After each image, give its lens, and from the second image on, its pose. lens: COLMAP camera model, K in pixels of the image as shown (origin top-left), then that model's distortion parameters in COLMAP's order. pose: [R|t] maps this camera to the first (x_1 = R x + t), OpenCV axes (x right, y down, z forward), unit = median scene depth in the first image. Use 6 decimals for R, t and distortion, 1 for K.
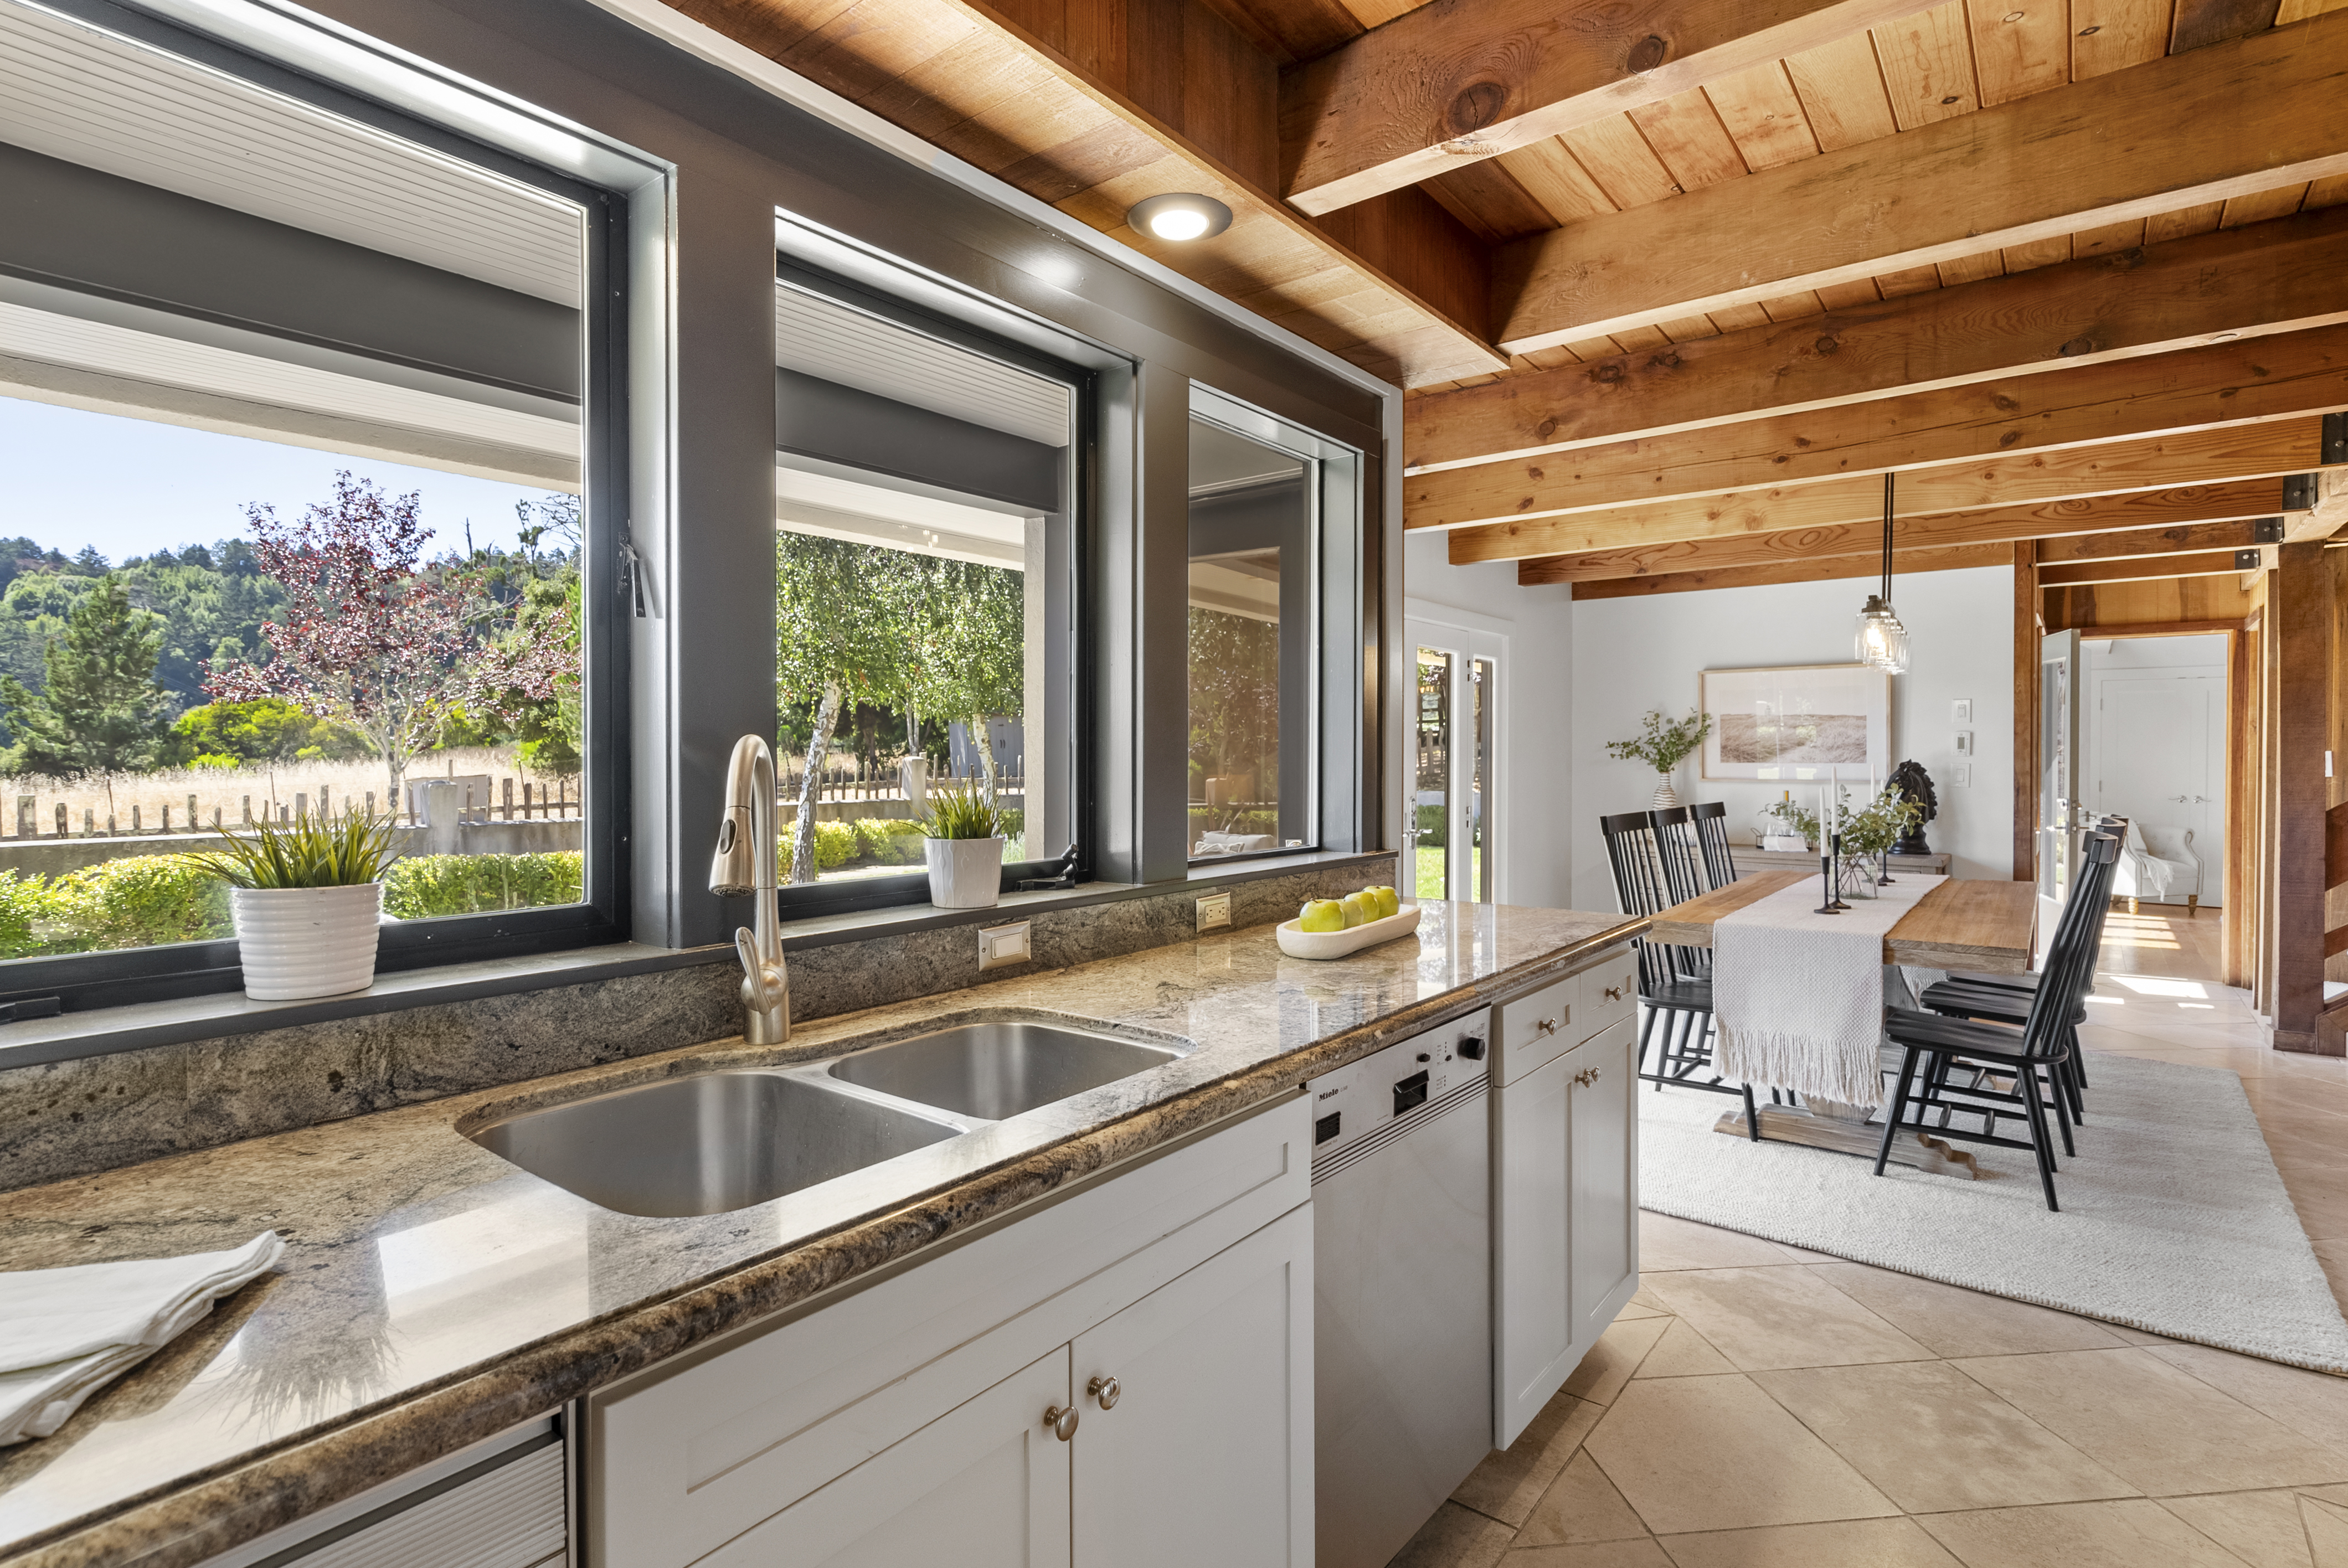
lens RADIAL K [[1158.7, 0, 1174.0], [0, 1158.7, 784.0], [0, 0, 1]] dist [-0.000570, -0.000018]
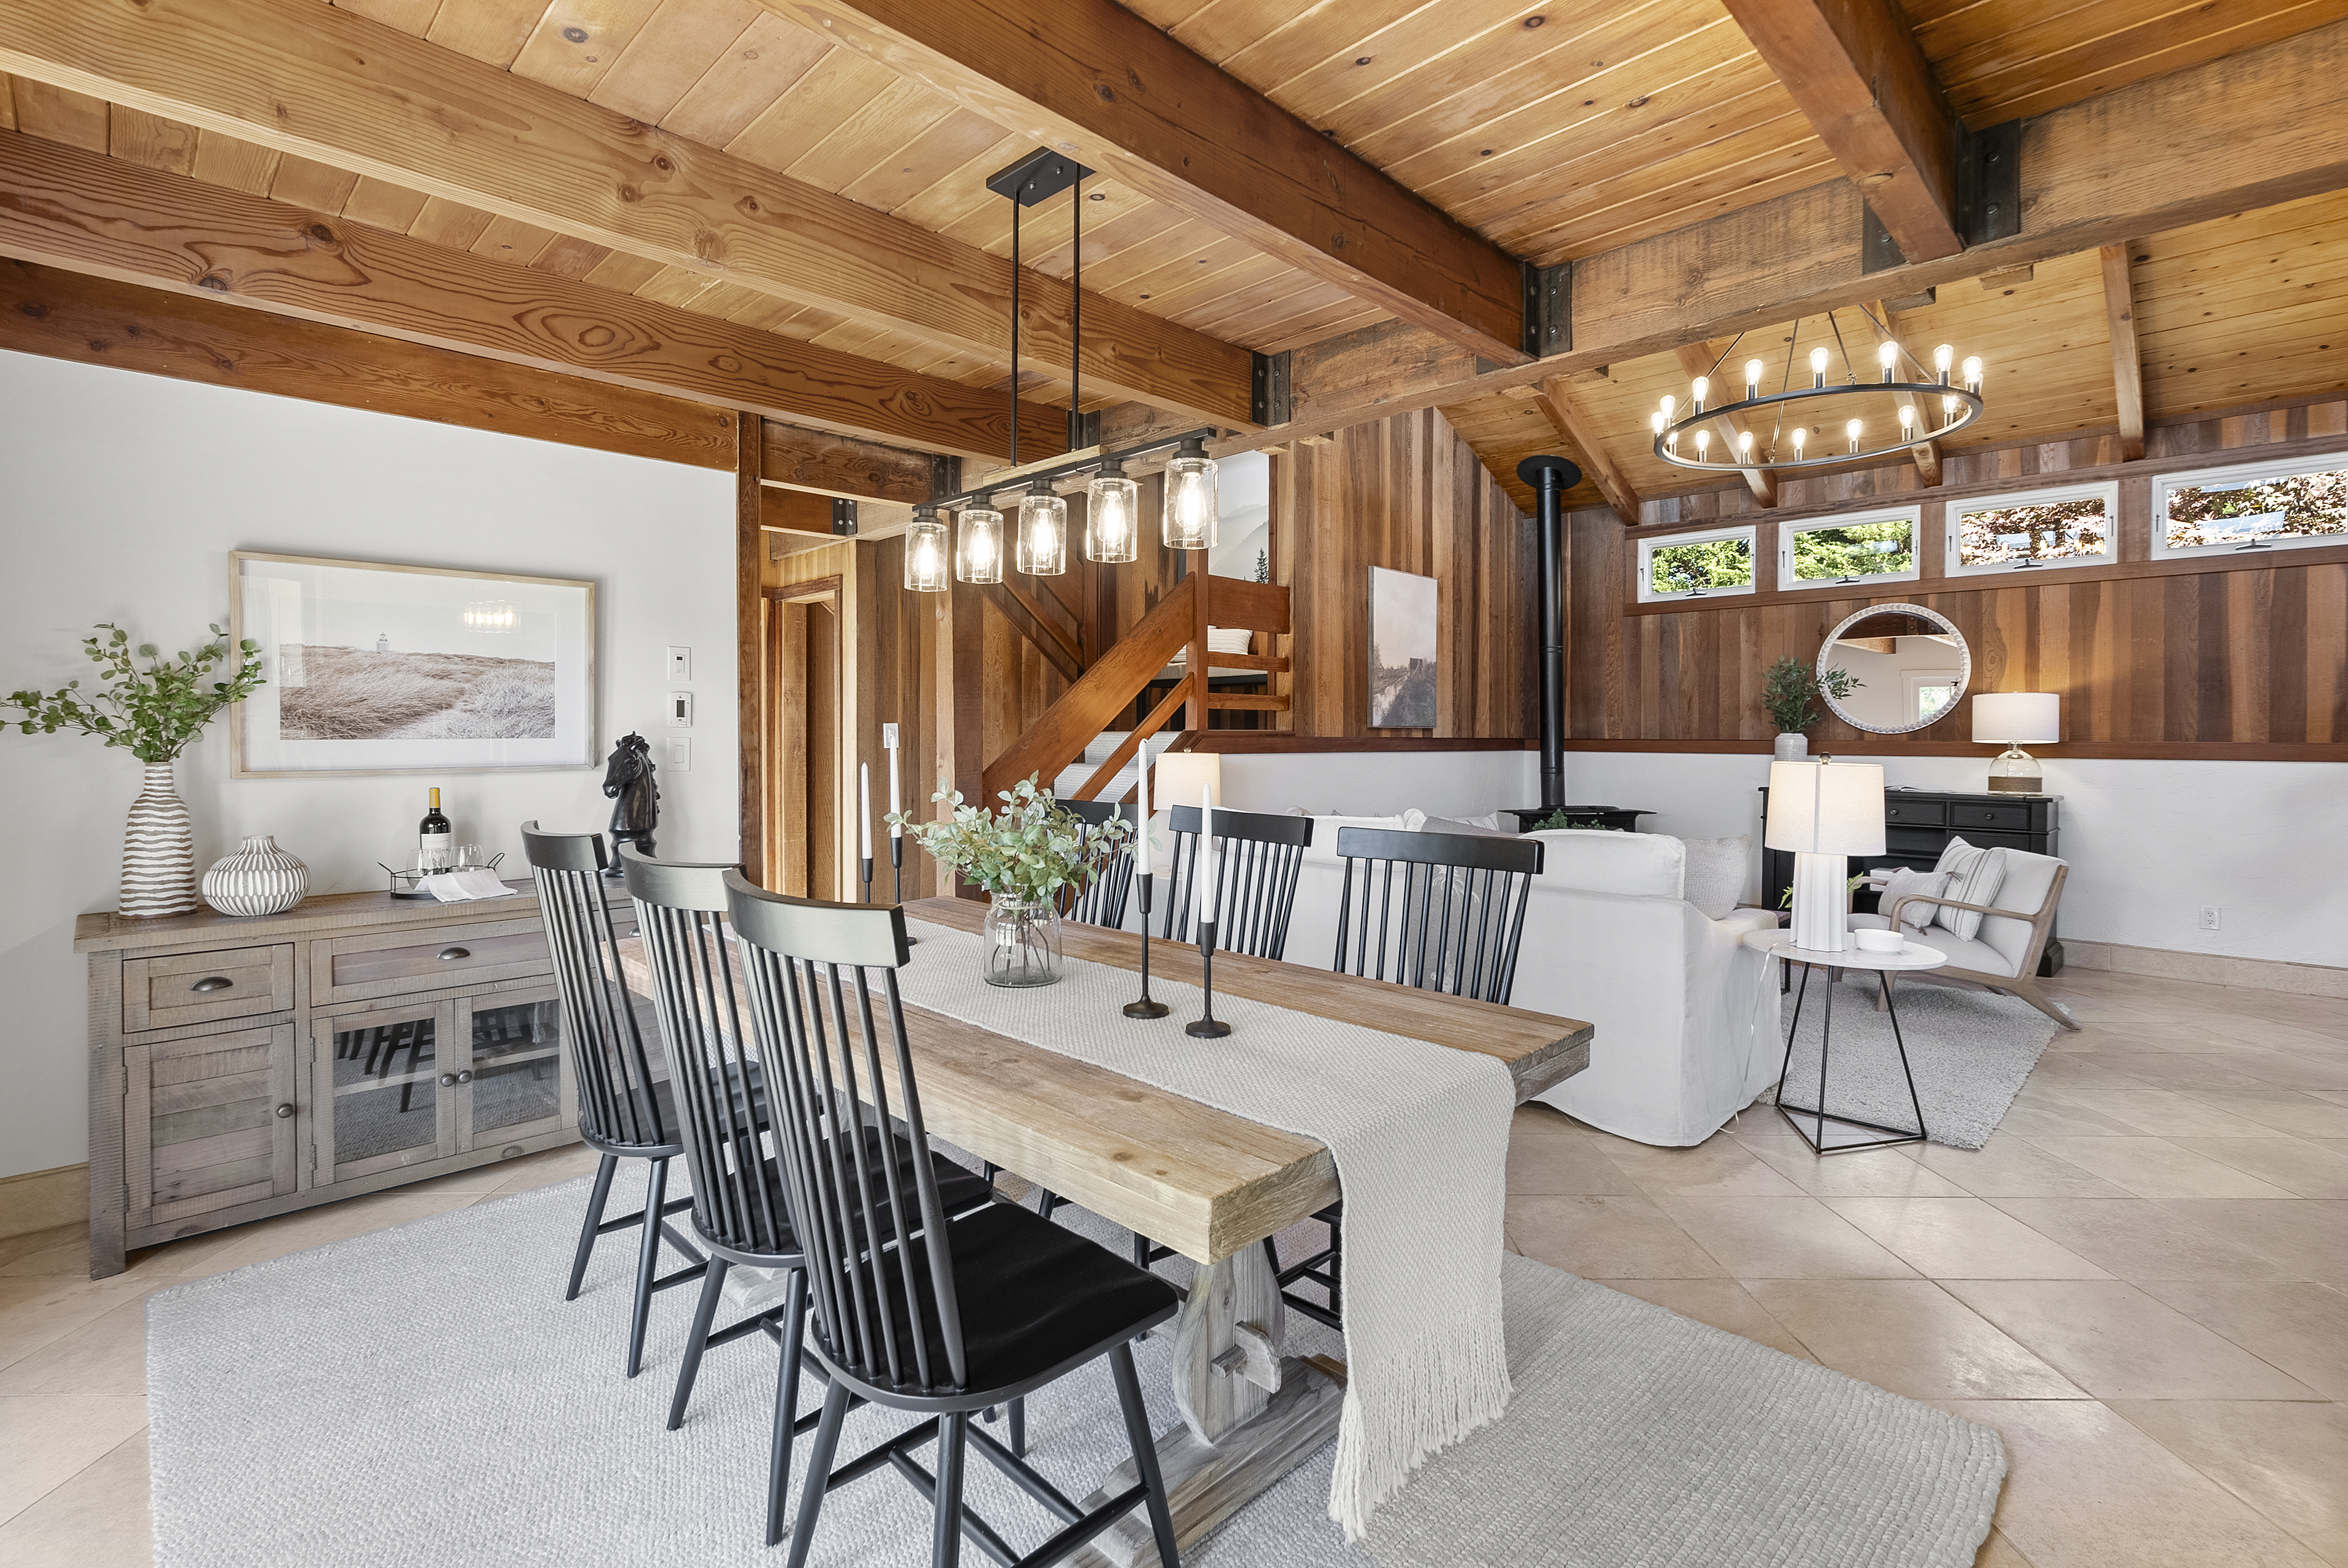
lens RADIAL K [[1076.5, 0, 1178.4], [0, 1076.5, 736.9], [0, 0, 1]] dist [-0.003417, -0.000138]
pose [[0.121868, -0.008182, 0.992513, 0.057330], [0.023955, 0.999699, 0.005300, -0.013094], [-0.992257, 0.023130, 0.122028, 0.571561]]
